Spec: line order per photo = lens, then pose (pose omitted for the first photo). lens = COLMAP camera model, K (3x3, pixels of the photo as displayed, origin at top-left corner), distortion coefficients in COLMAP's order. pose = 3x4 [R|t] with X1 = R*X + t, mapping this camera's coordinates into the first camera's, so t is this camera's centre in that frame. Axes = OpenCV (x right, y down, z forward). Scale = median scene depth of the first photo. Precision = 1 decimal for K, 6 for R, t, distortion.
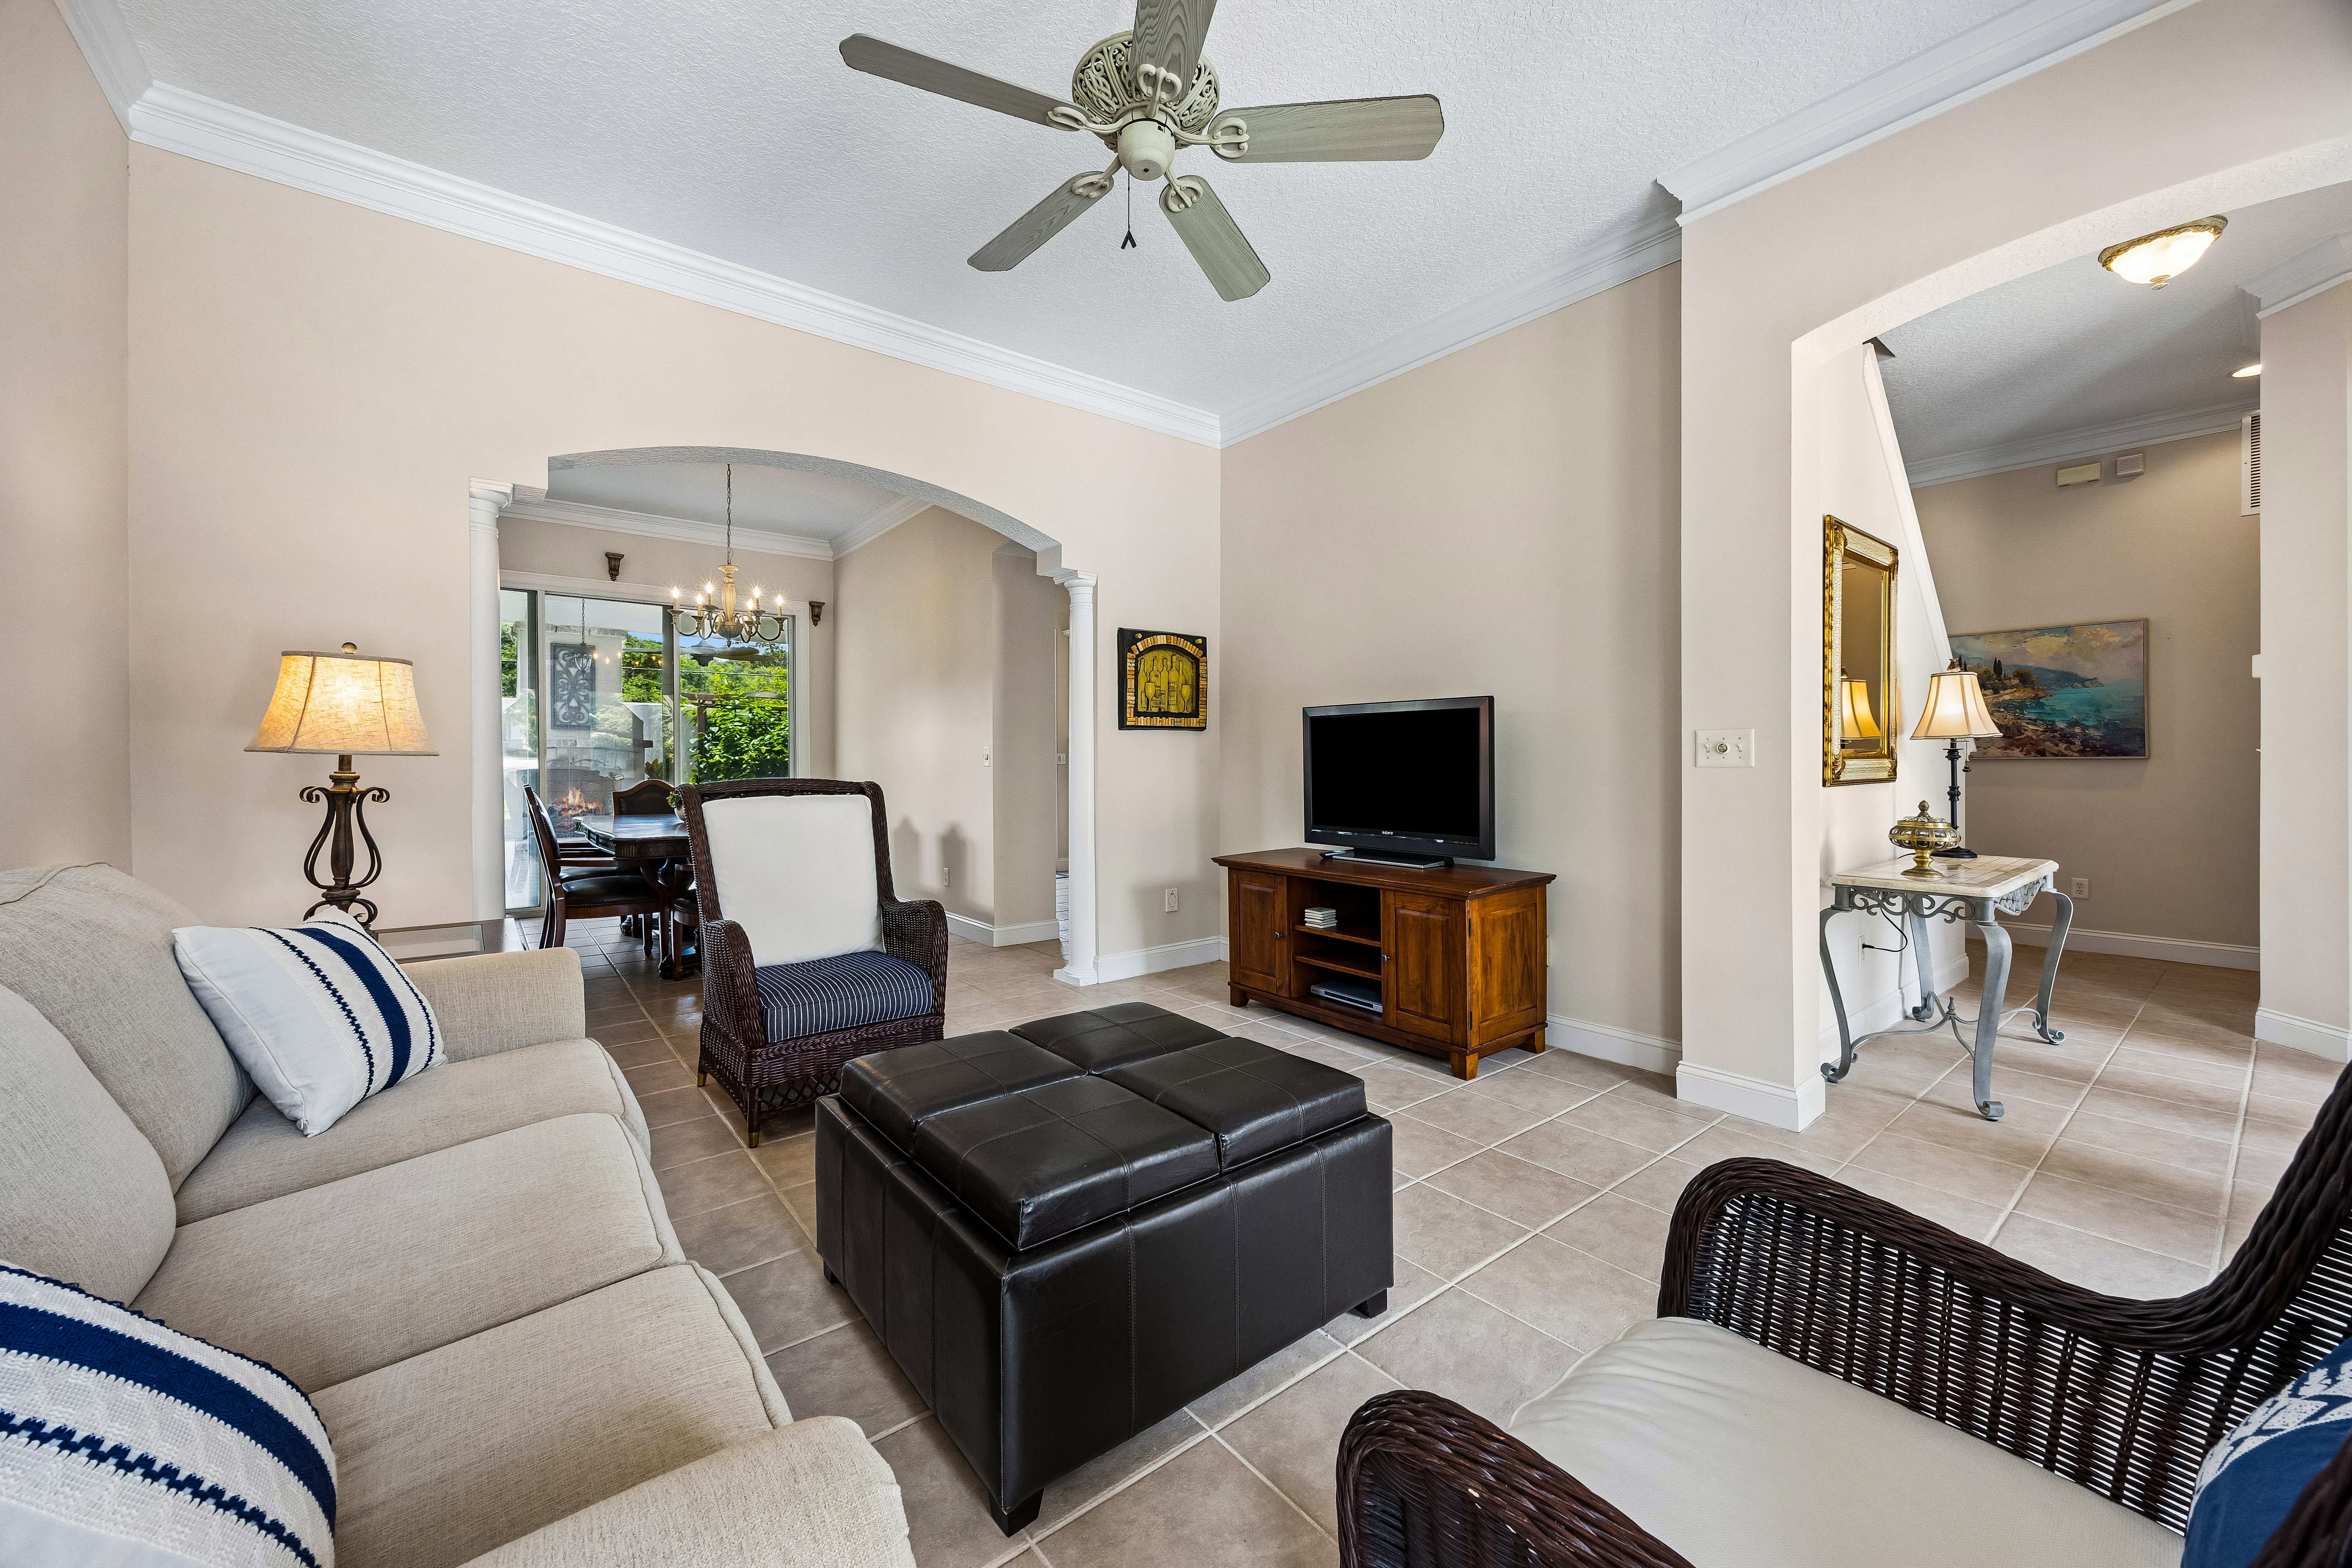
lens RADIAL K [[907.1, 0, 1177.6], [0, 907.1, 770.1], [0, 0, 1]] dist [-0.001529, 0.000291]
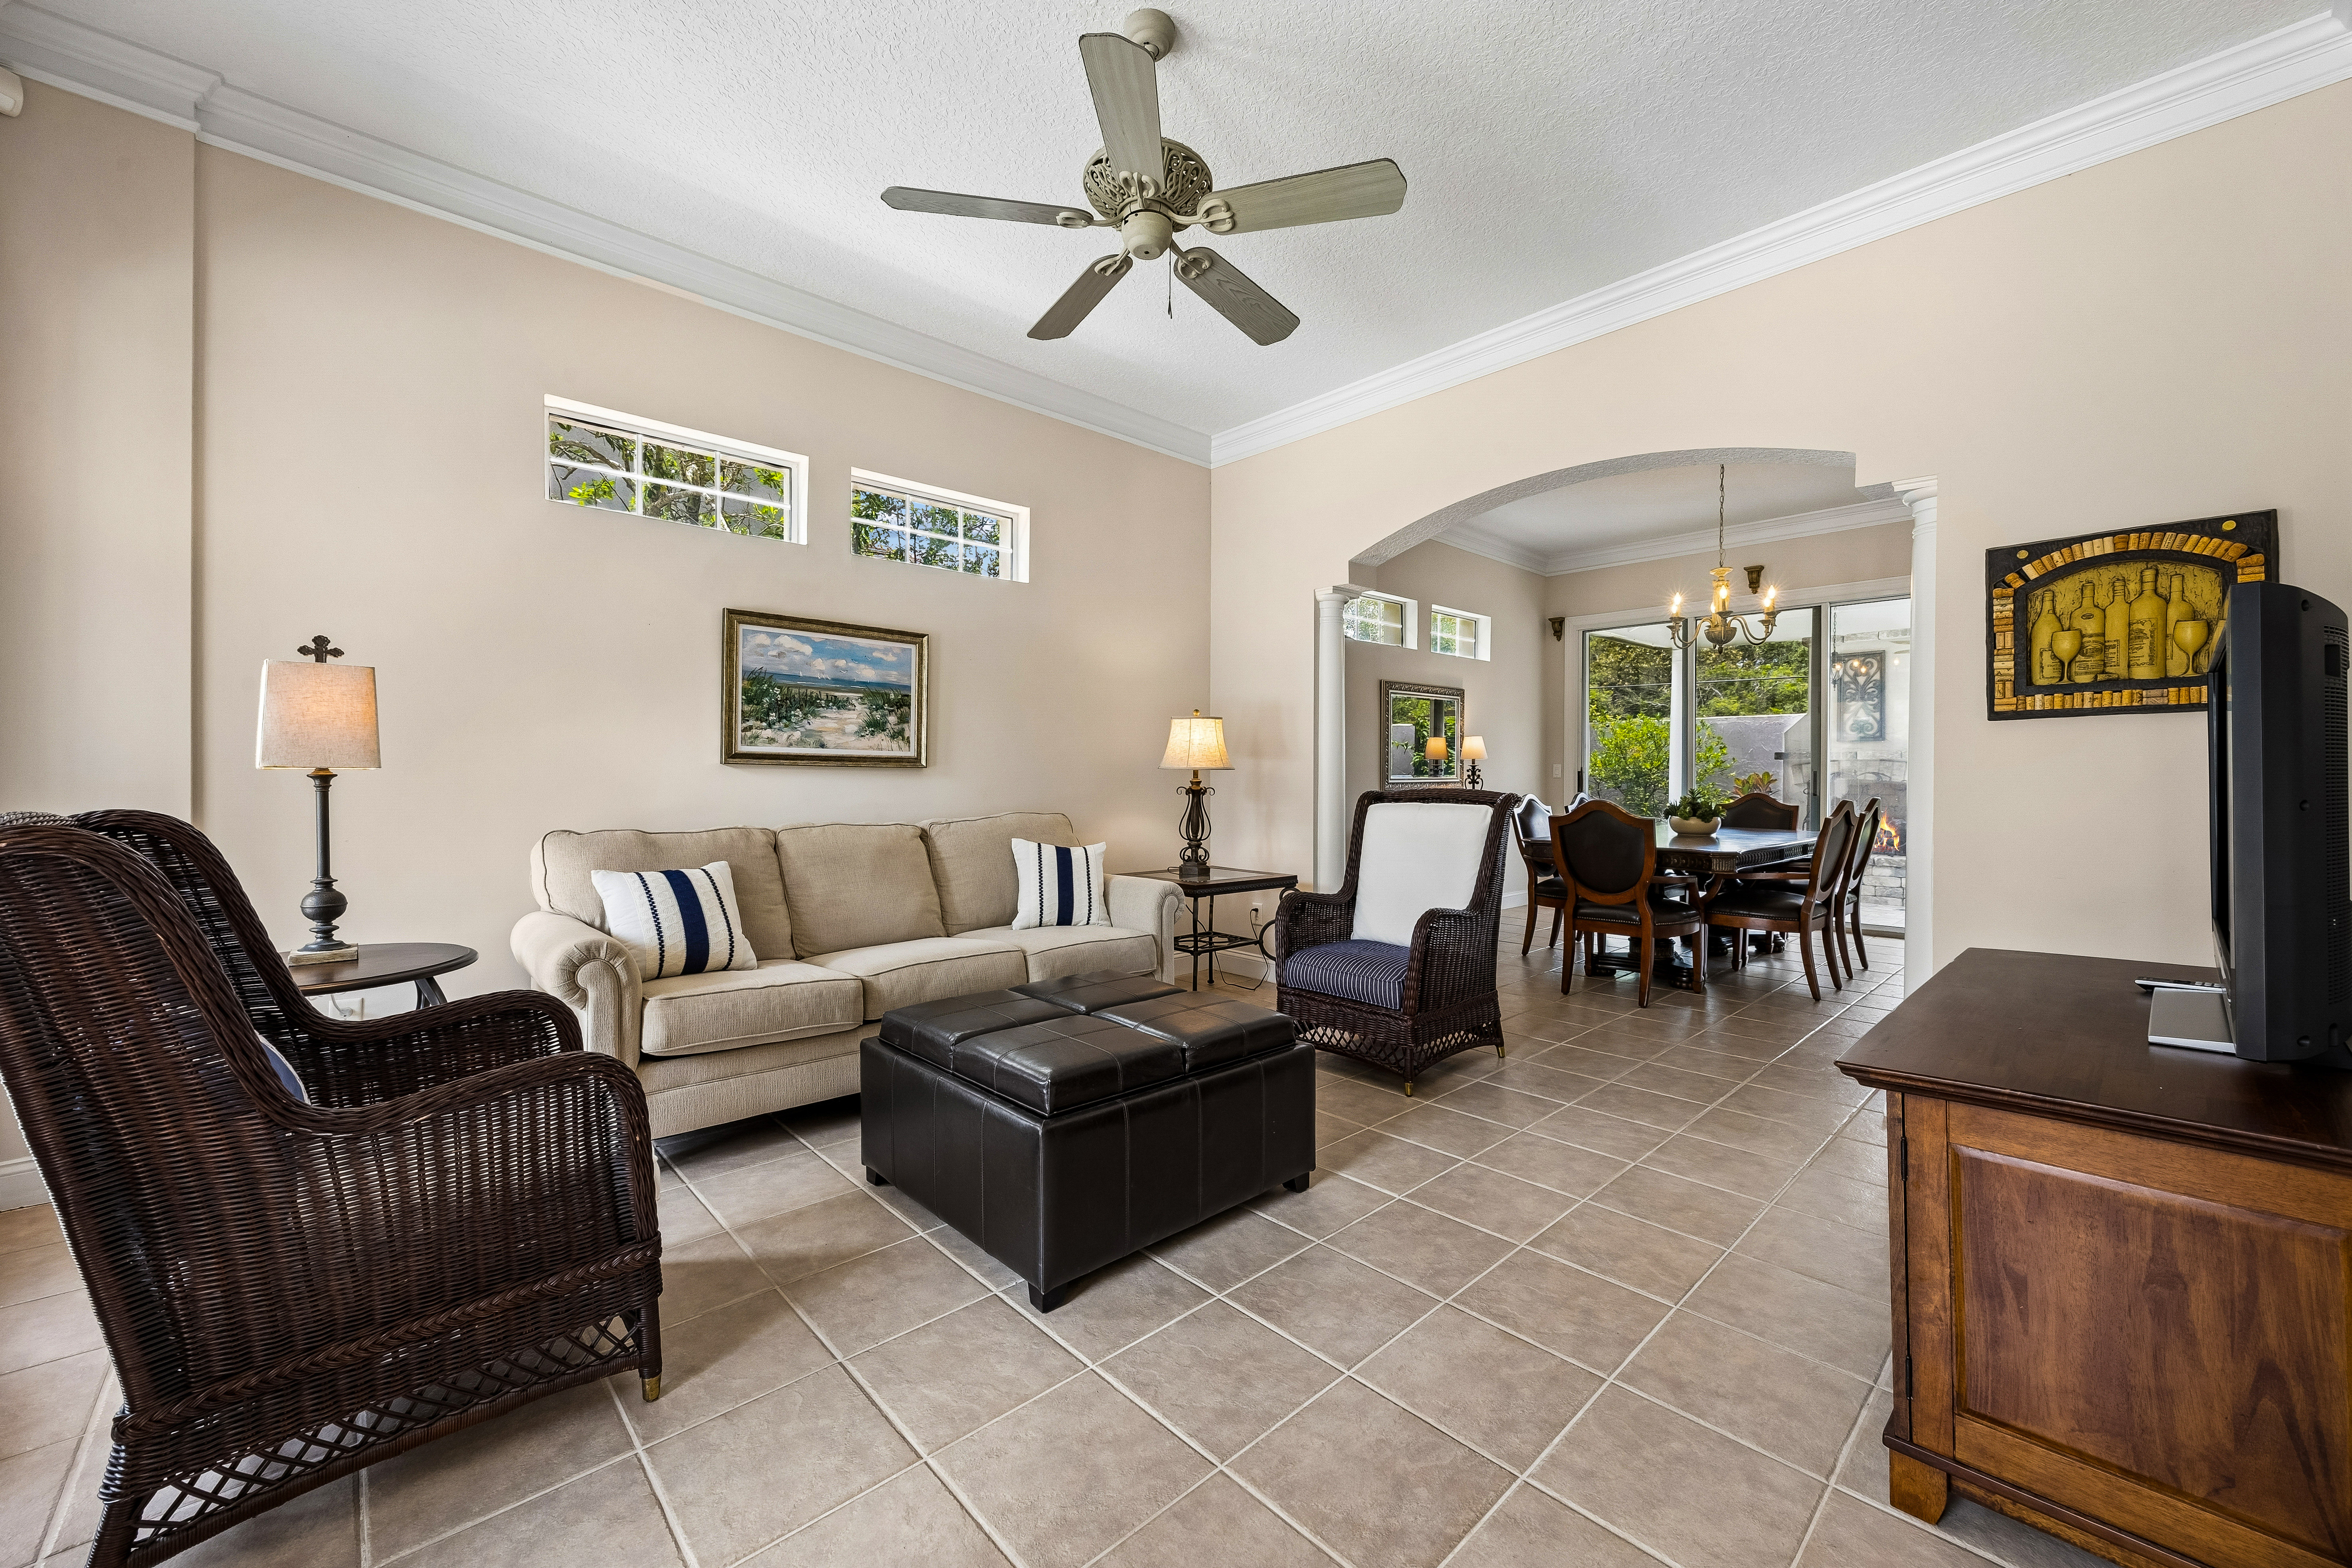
lens RADIAL K [[907.0, 0, 1165.0], [0, 907.0, 787.8], [0, 0, 1]] dist [-0.001529, 0.000291]
pose [[0.069274, 0.015384, -0.997479, 0.493725], [-0.012023, 0.999821, 0.014585, -0.002237], [0.997525, 0.010982, 0.069447, 0.422597]]
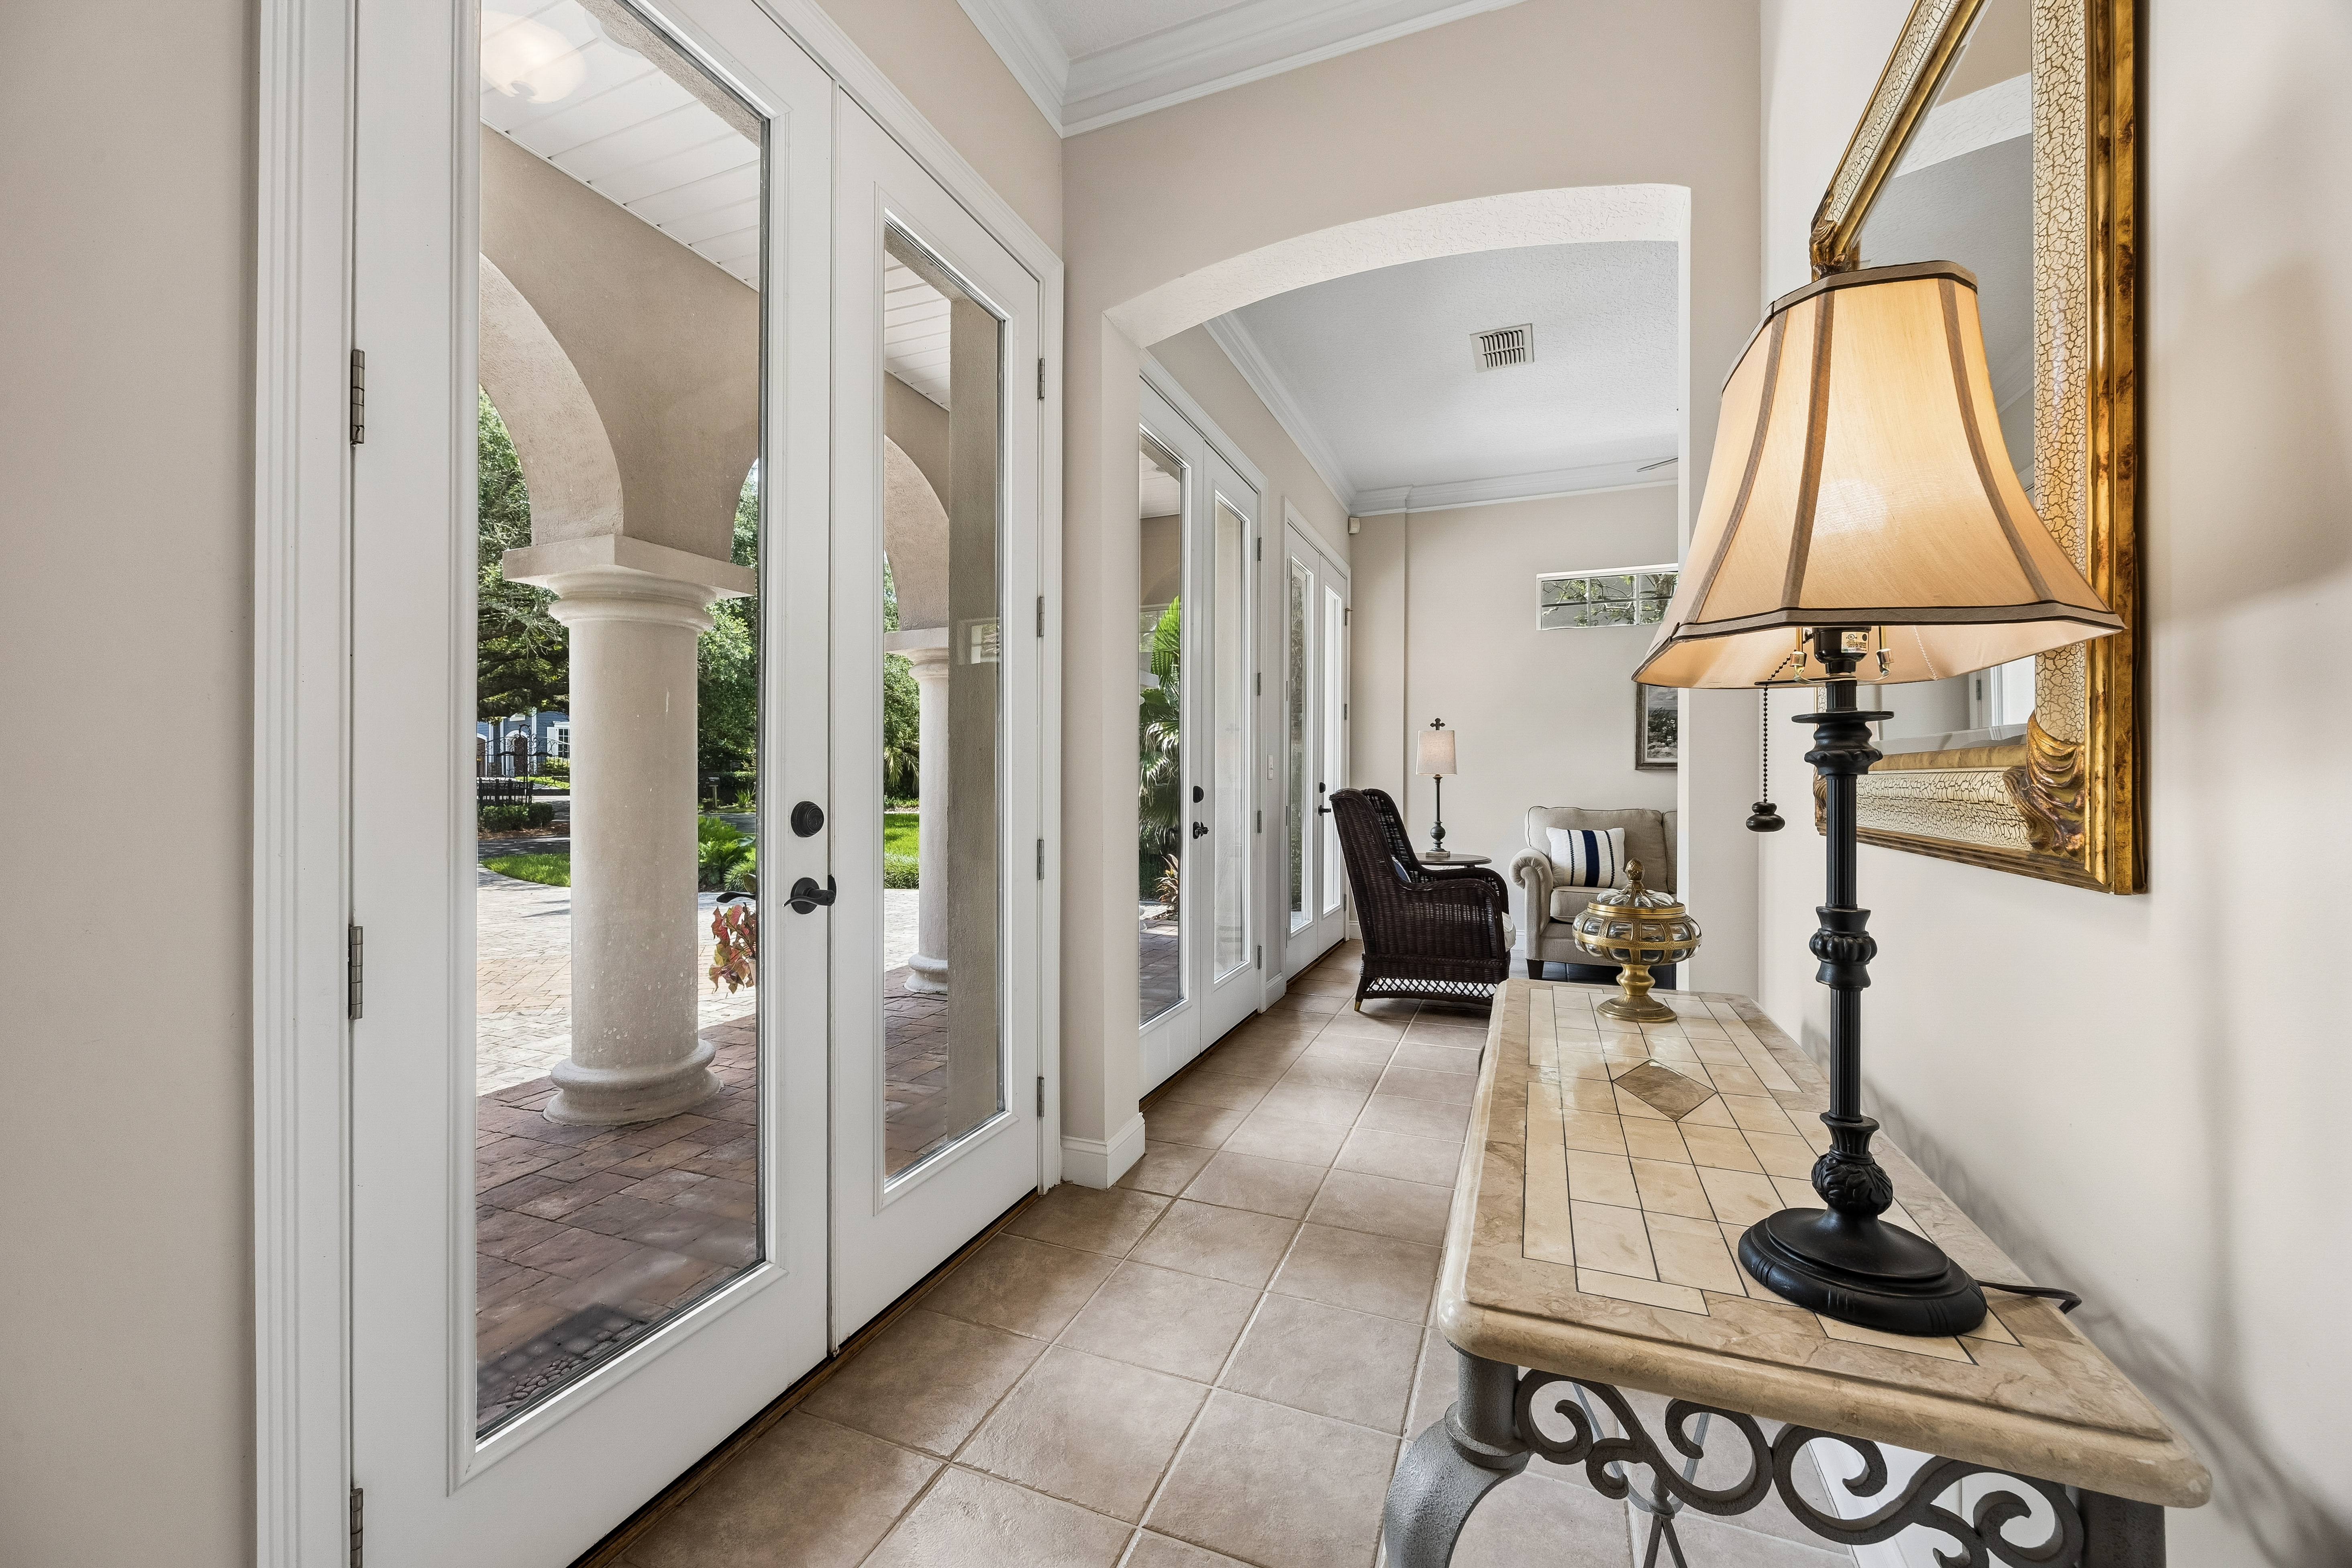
lens RADIAL K [[907.0, 0, 1168.4], [0, 907.0, 783.4], [0, 0, 1]] dist [-0.001529, 0.000291]
pose [[-0.873910, 0.006133, -0.486049, 0.849925], [-0.001706, 0.999876, 0.015684, -0.006455], [0.486085, 0.014536, -0.873791, 0.864203]]
